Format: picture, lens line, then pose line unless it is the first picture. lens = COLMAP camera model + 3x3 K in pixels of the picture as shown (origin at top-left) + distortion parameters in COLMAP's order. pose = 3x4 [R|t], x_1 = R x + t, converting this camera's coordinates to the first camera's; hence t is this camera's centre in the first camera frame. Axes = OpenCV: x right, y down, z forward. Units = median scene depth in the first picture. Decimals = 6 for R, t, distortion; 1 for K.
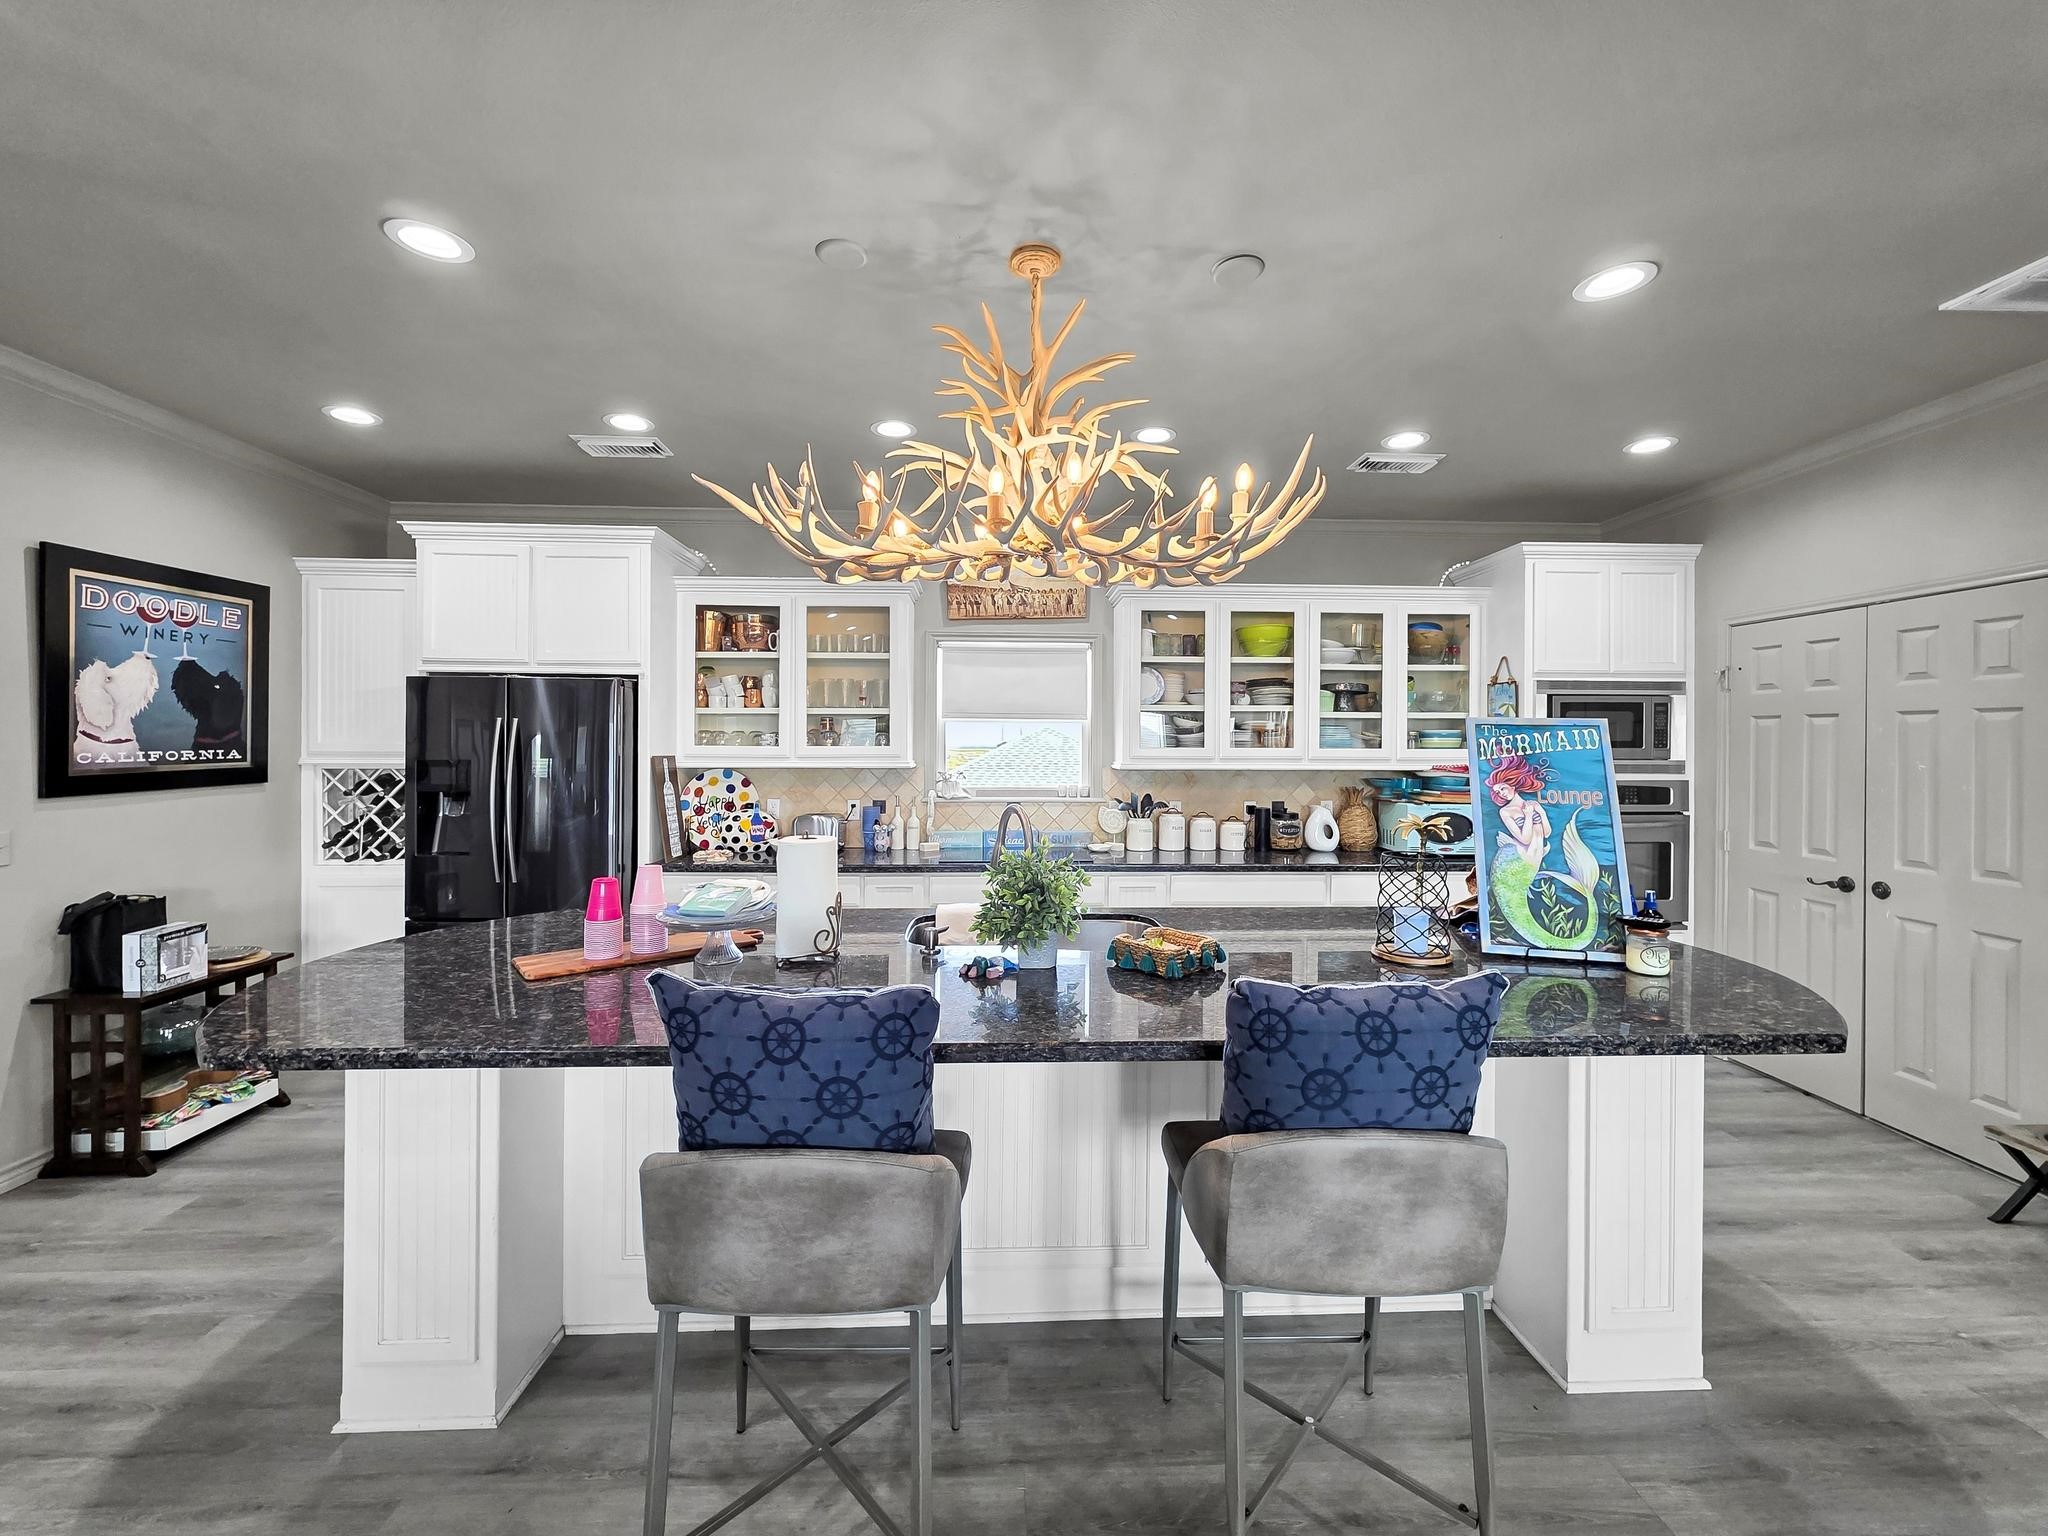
lens RADIAL K [[831.0, 0, 1026.9], [0, 831.0, 749.3], [0, 0, 1]] dist [0.002020, 0.000450]
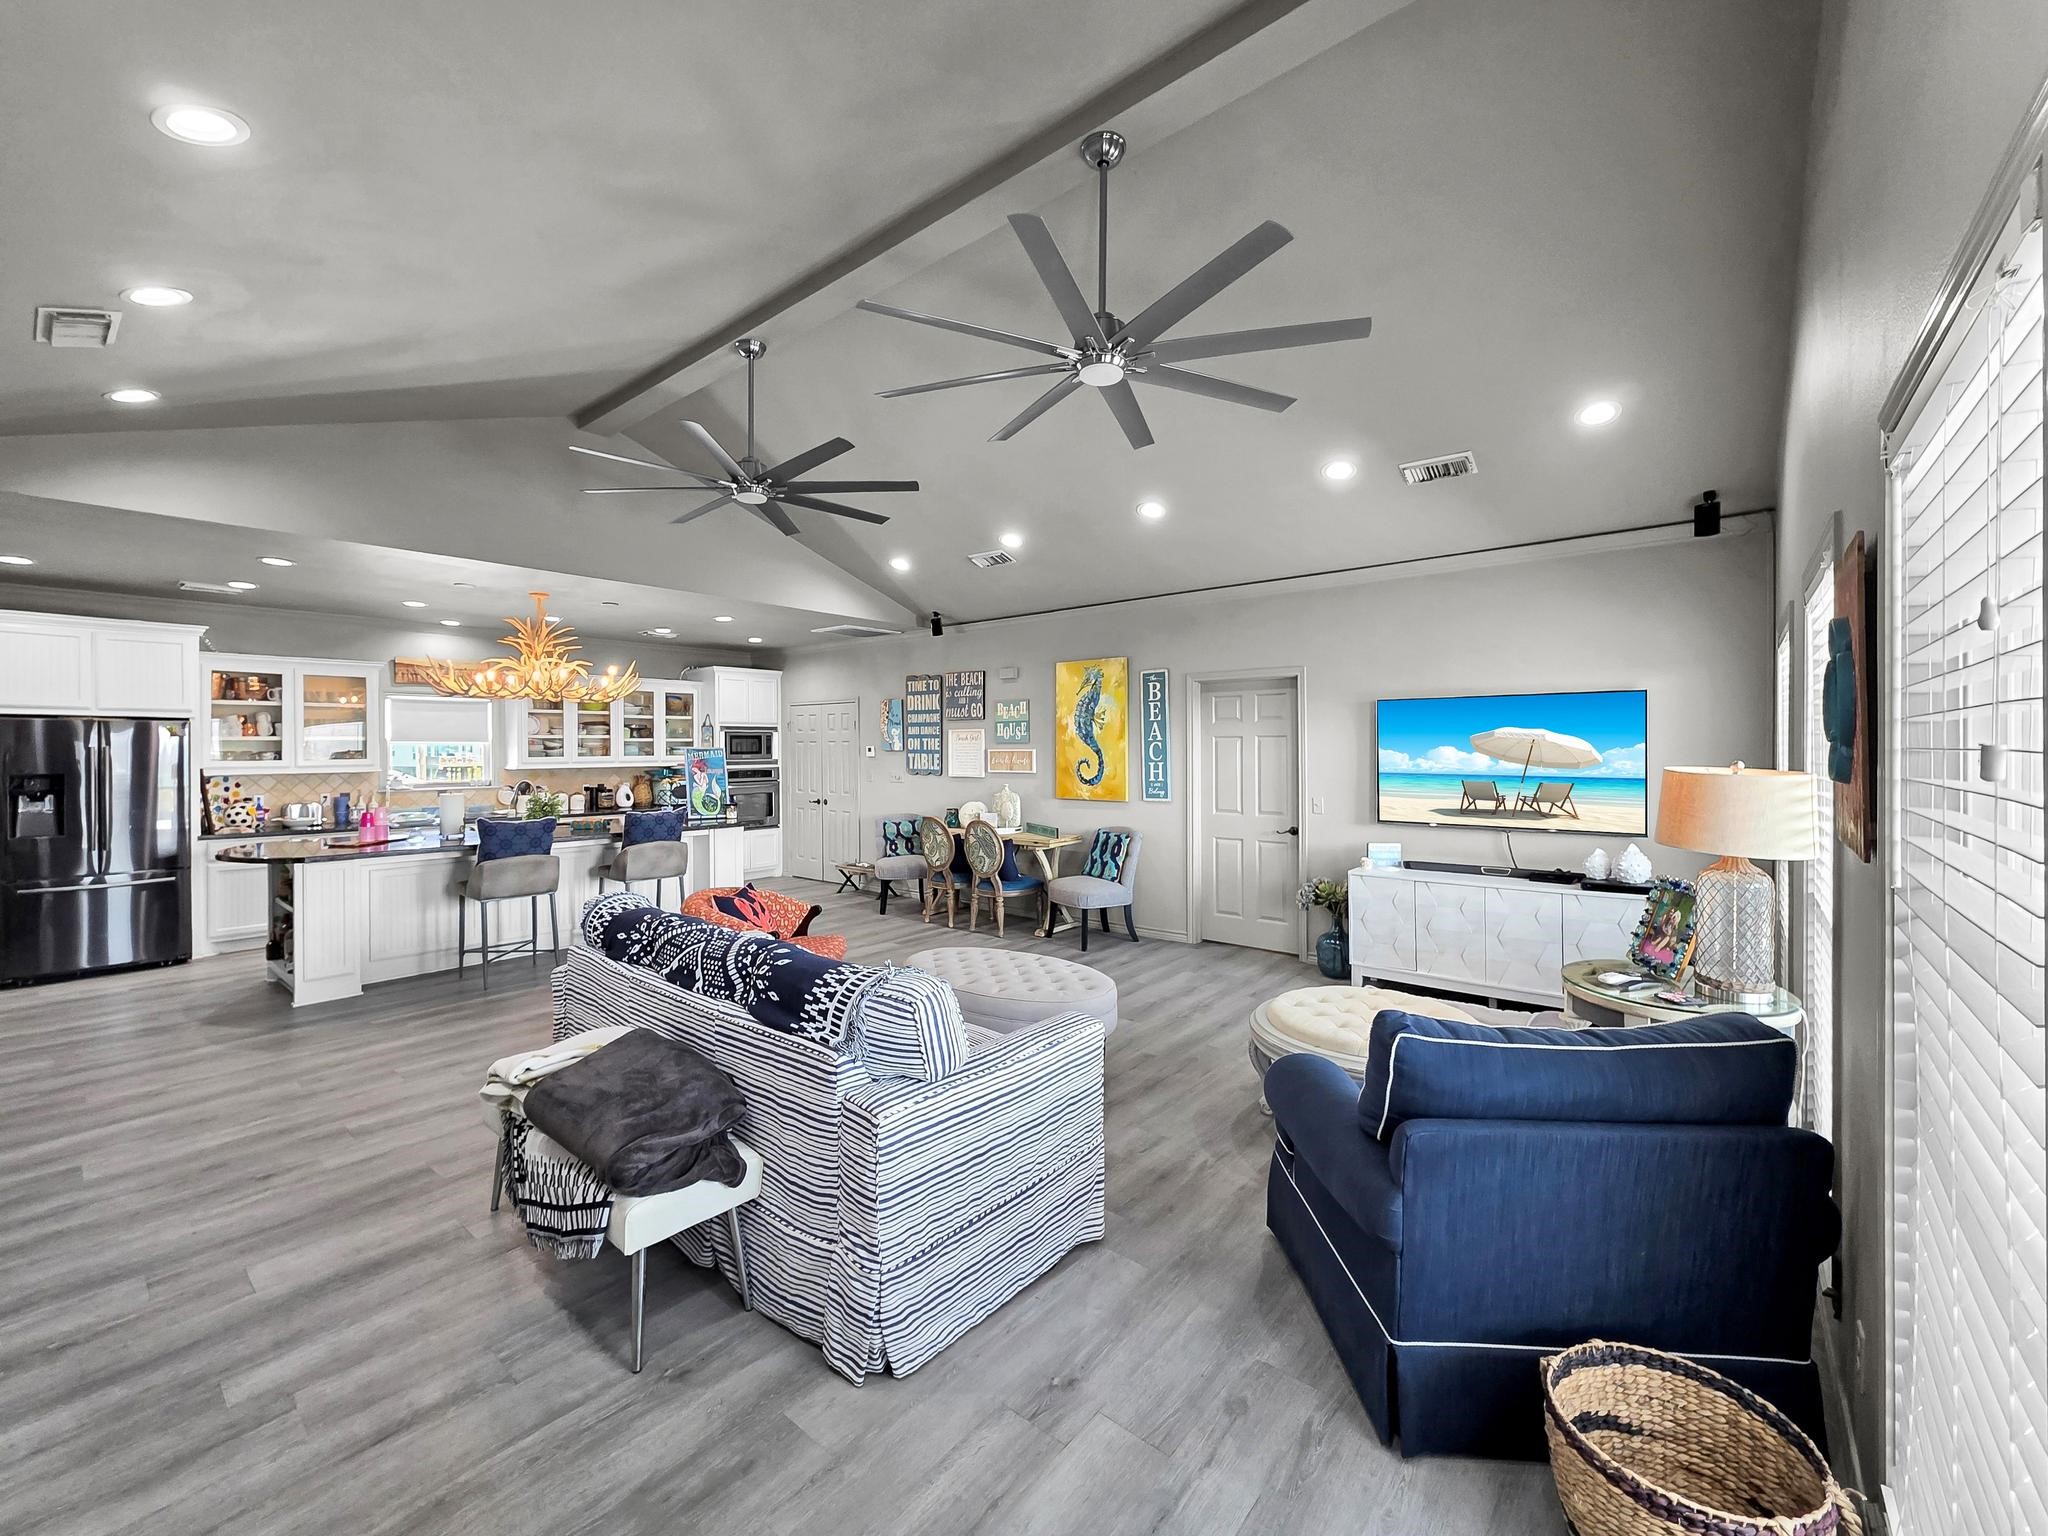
lens RADIAL K [[832.2, 0, 1015.3], [0, 832.2, 750.5], [0, 0, 1]] dist [-0.001248, 0.000341]
pose [[0.678278, -0.011568, 0.734715, -0.560615], [0.011984, 0.999917, 0.004680, -0.014851], [-0.734708, 0.005630, 0.678360, -1.234075]]
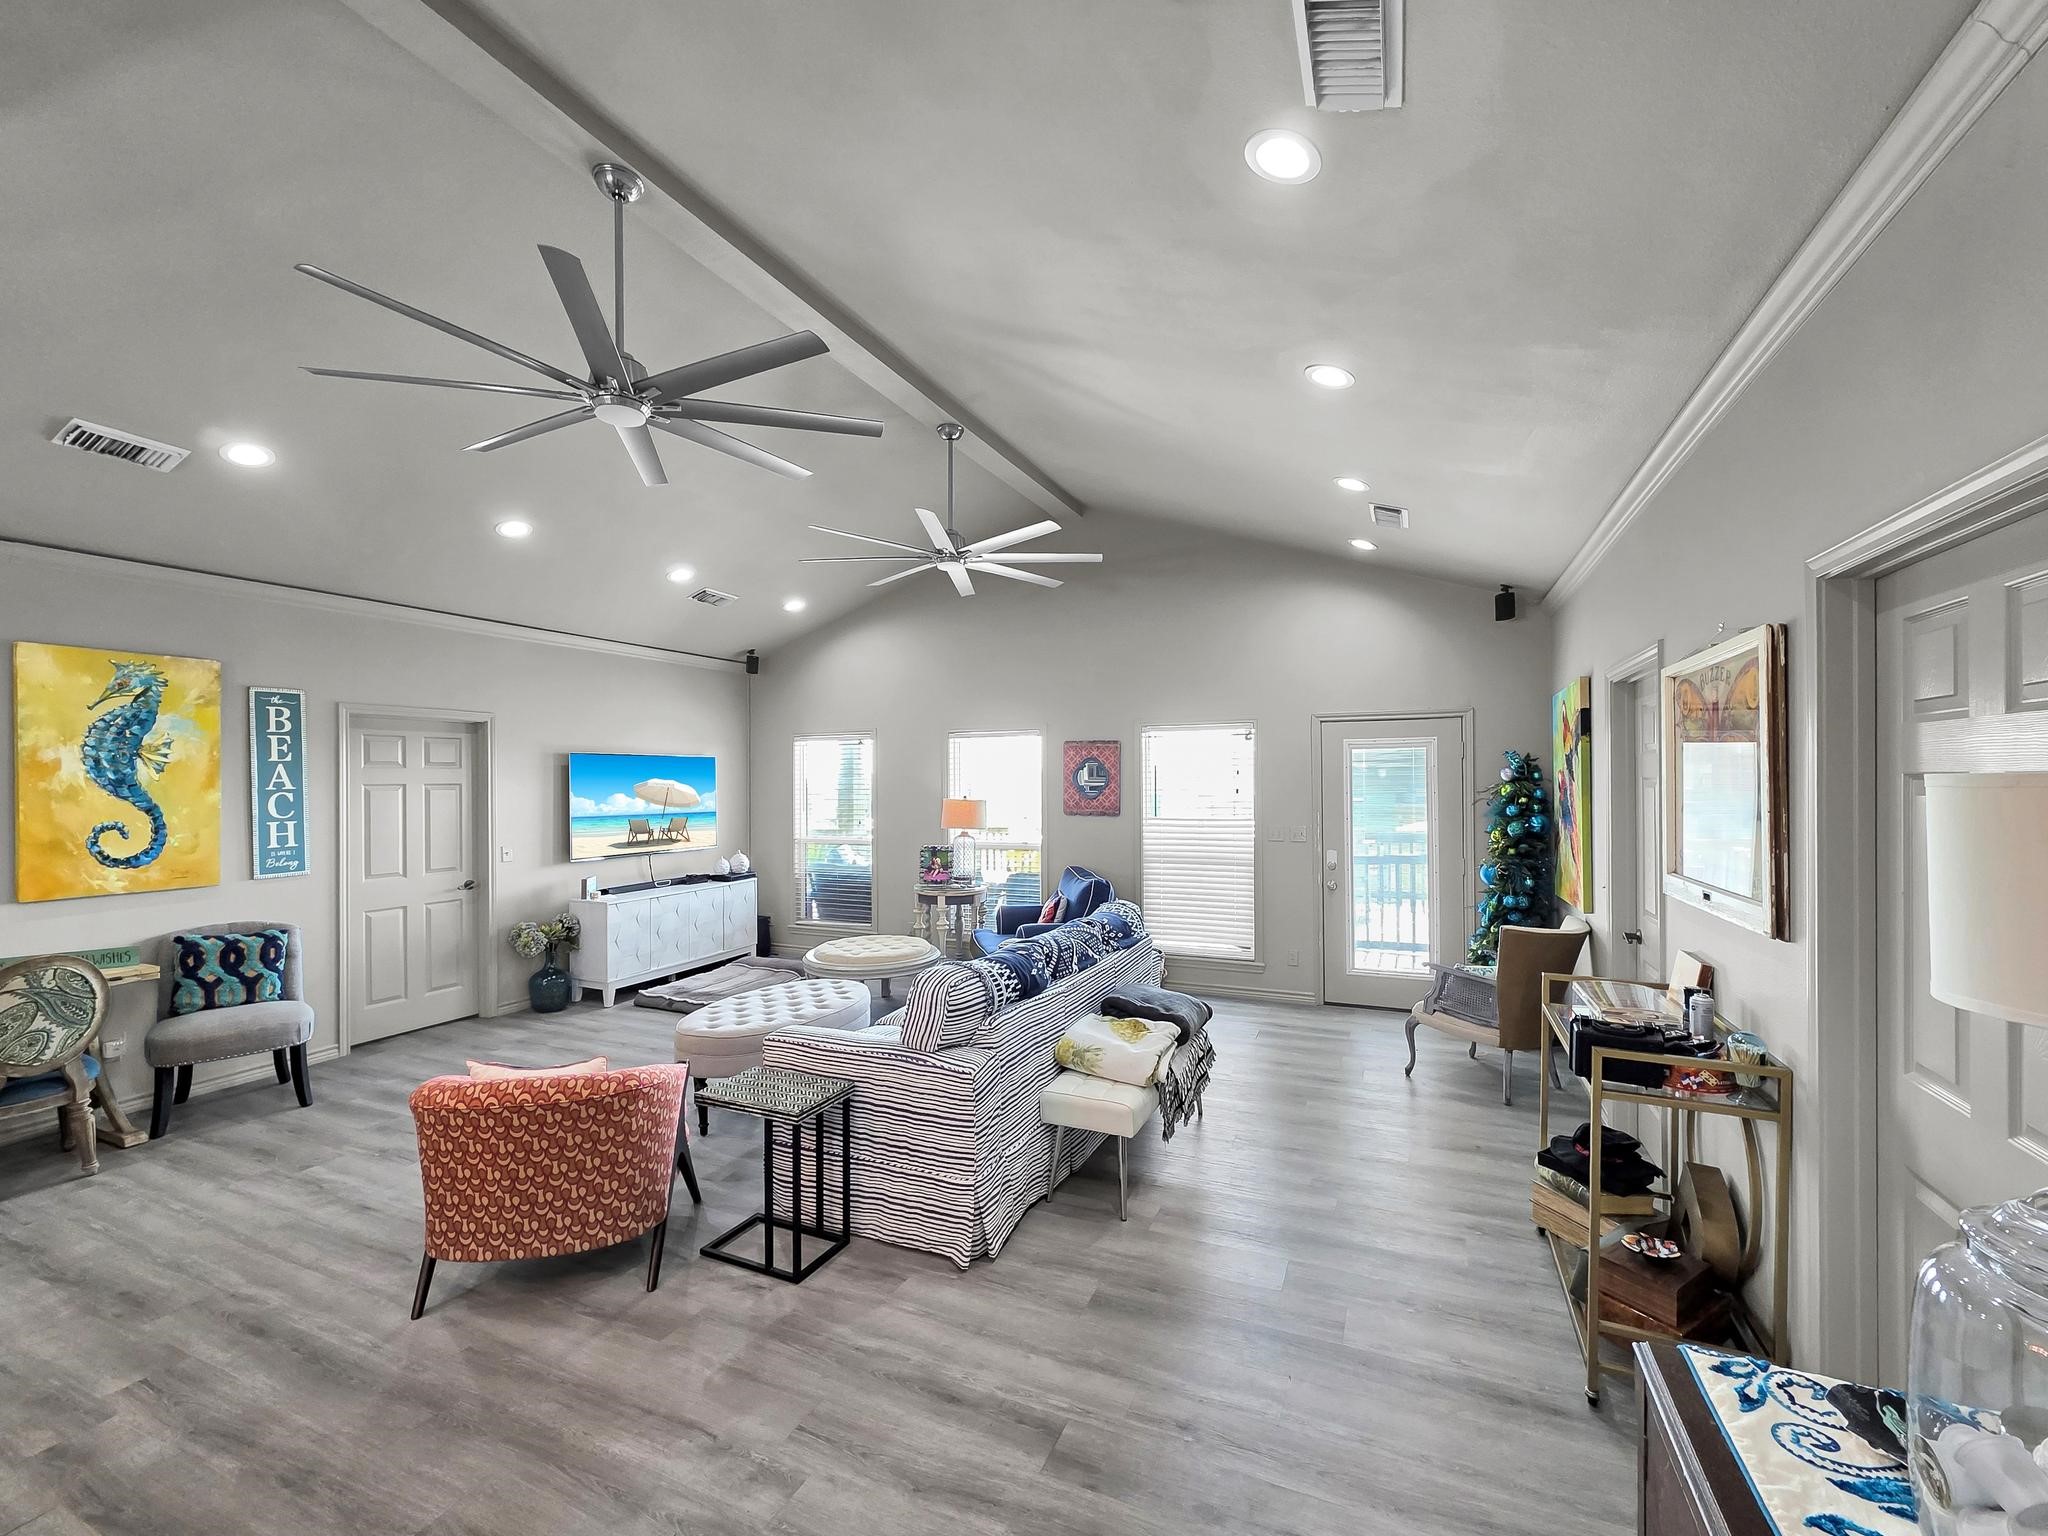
lens RADIAL K [[844.7, 0, 1043.3], [0, 844.7, 778.7], [0, 0, 1]] dist [0.000275, 0.000096]
pose [[-0.898808, 0.001522, 0.438339, -0.625046], [0.004355, 0.999976, 0.005458, -0.042229], [-0.438320, 0.006815, -0.898793, 0.329301]]
